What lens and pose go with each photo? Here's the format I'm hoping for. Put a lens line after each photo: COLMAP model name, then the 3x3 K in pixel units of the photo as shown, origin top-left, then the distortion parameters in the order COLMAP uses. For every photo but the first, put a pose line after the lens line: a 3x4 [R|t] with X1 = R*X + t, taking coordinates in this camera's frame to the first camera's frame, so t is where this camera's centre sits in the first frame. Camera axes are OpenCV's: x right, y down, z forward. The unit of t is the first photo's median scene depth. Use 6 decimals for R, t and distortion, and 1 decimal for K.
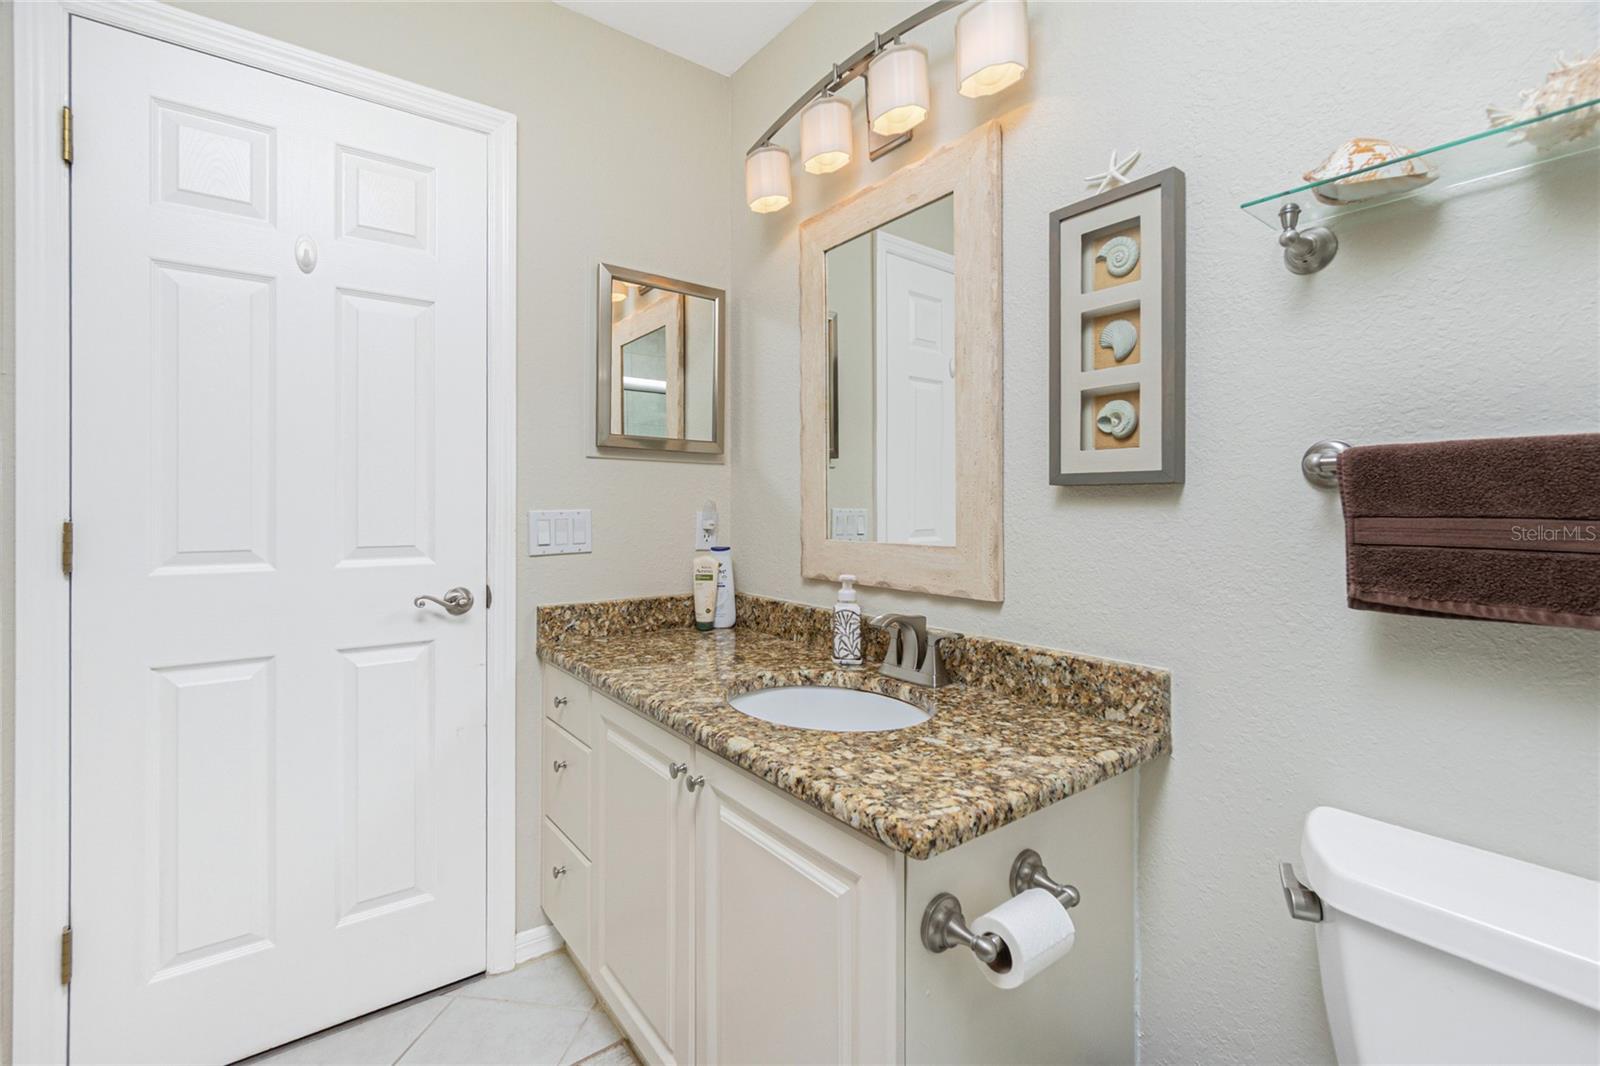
lens RADIAL K [[711.8, 0, 799.5], [0, 711.8, 500.3], [0, 0, 1]] dist [-0.000520, 0.000045]
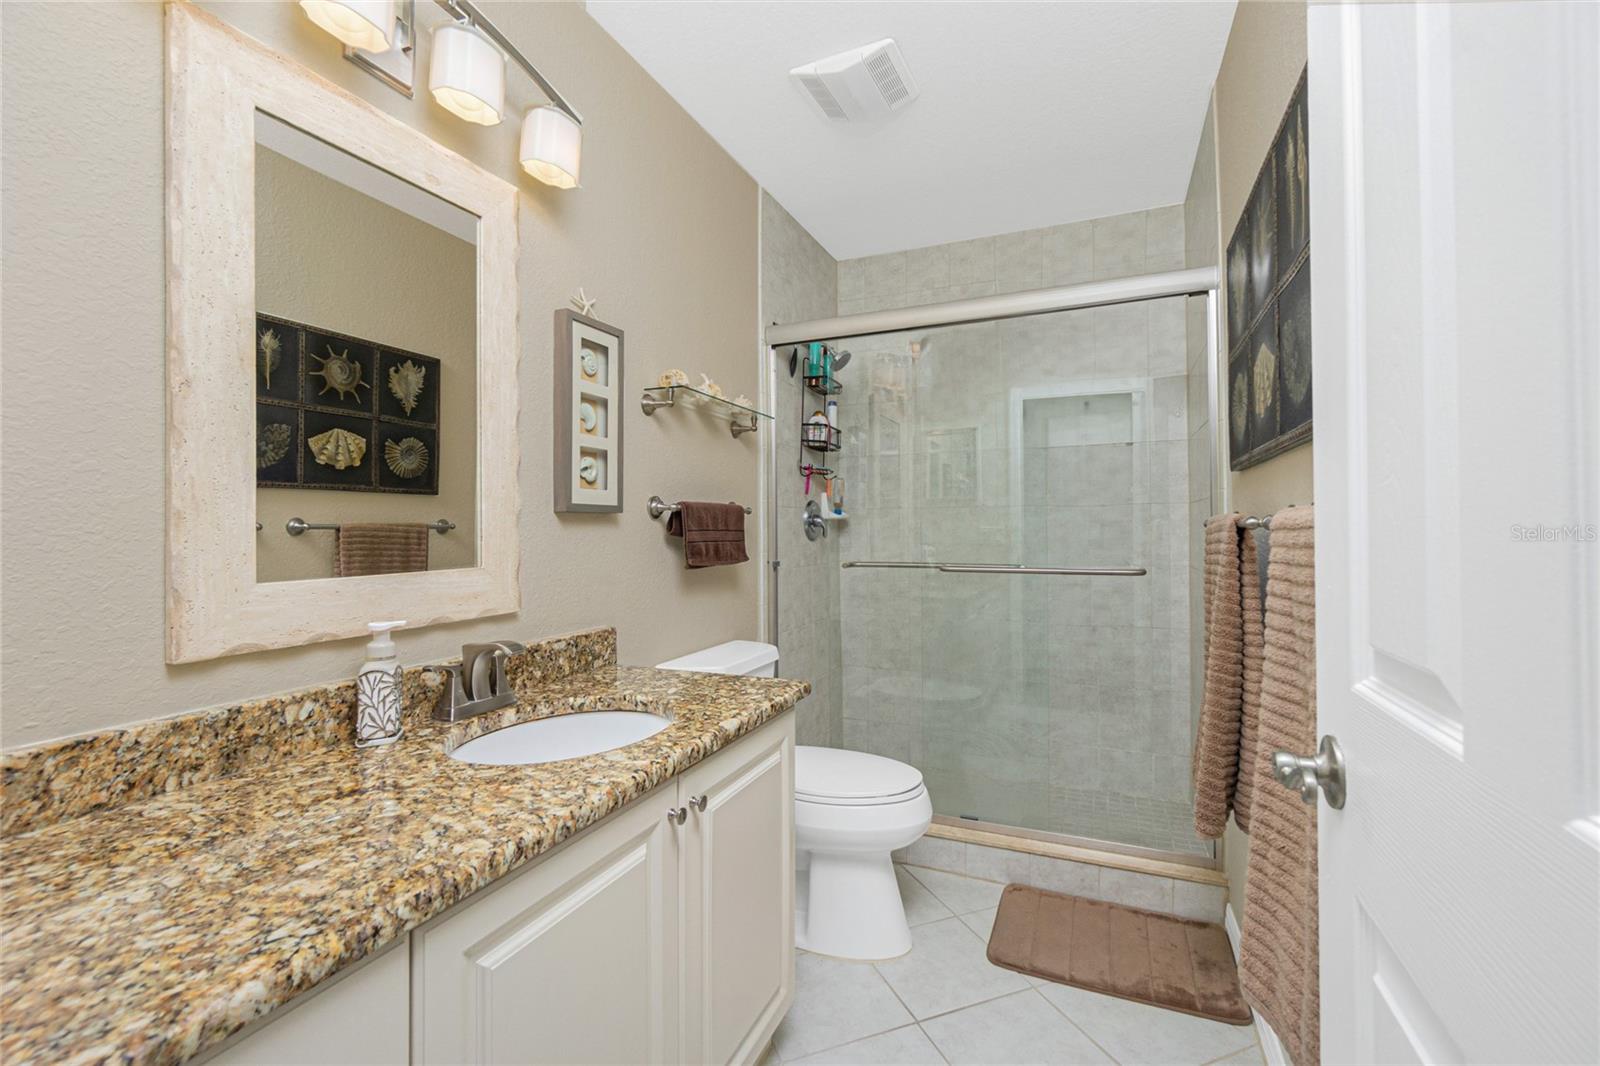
lens RADIAL K [[688.7, 0, 799.8], [0, 688.7, 520.0], [0, 0, 1]] dist [-0.012782, -0.000090]
pose [[-0.493961, 0.008879, 0.869439, -1.008026], [-0.002005, 0.999934, -0.011351, 0.008477], [-0.869482, -0.007350, -0.493910, 1.286911]]
